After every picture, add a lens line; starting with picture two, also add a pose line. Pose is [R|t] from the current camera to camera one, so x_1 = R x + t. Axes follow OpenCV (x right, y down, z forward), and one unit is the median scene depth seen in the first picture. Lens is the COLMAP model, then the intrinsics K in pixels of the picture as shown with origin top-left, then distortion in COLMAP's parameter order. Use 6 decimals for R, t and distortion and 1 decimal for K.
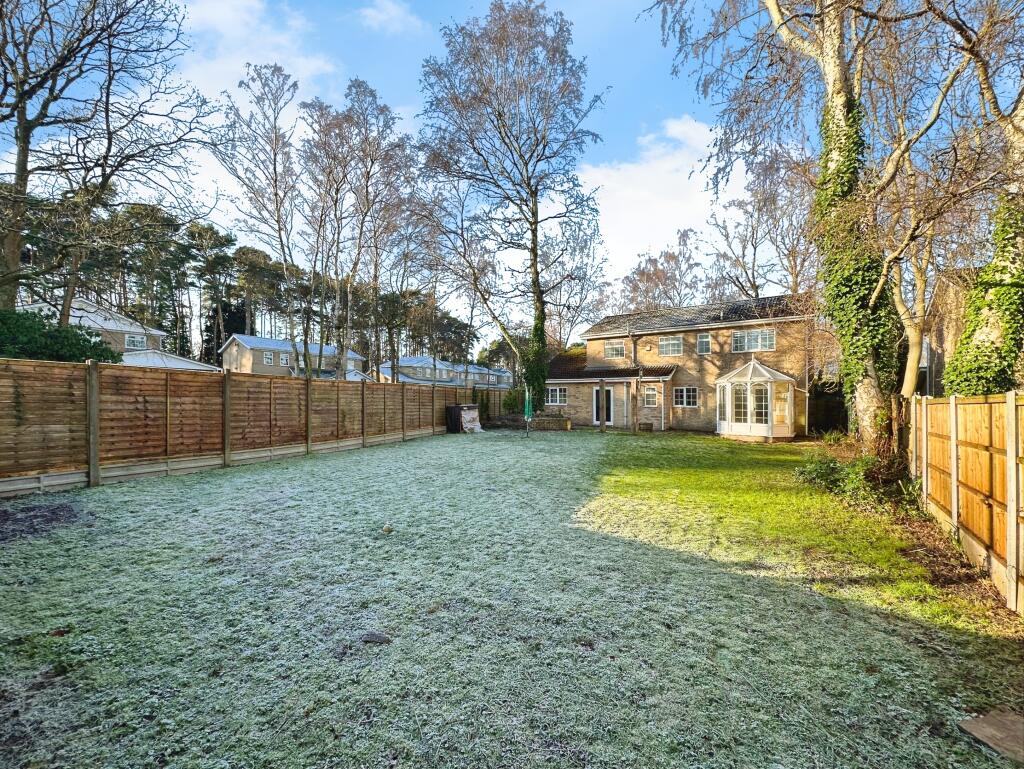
lens RADIAL K [[412.9, 0, 511.6], [0, 412.9, 379.4], [0, 0, 1]] dist [0.000447, -0.000055]
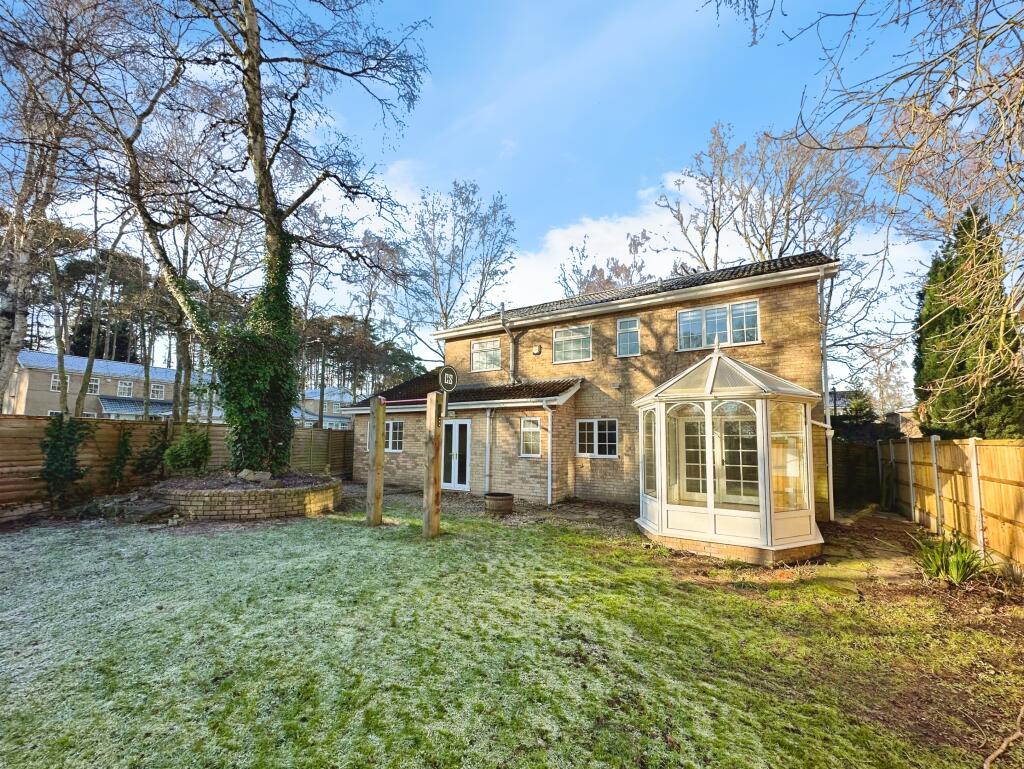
lens RADIAL K [[412.9, 0, 514.4], [0, 412.9, 393.3], [0, 0, 1]] dist [0.000447, -0.000055]
pose [[0.997770, 0.007587, 0.066317, 0.281771], [-0.003351, 0.997960, -0.063753, 0.019678], [-0.066666, 0.063388, 0.995760, 0.480640]]
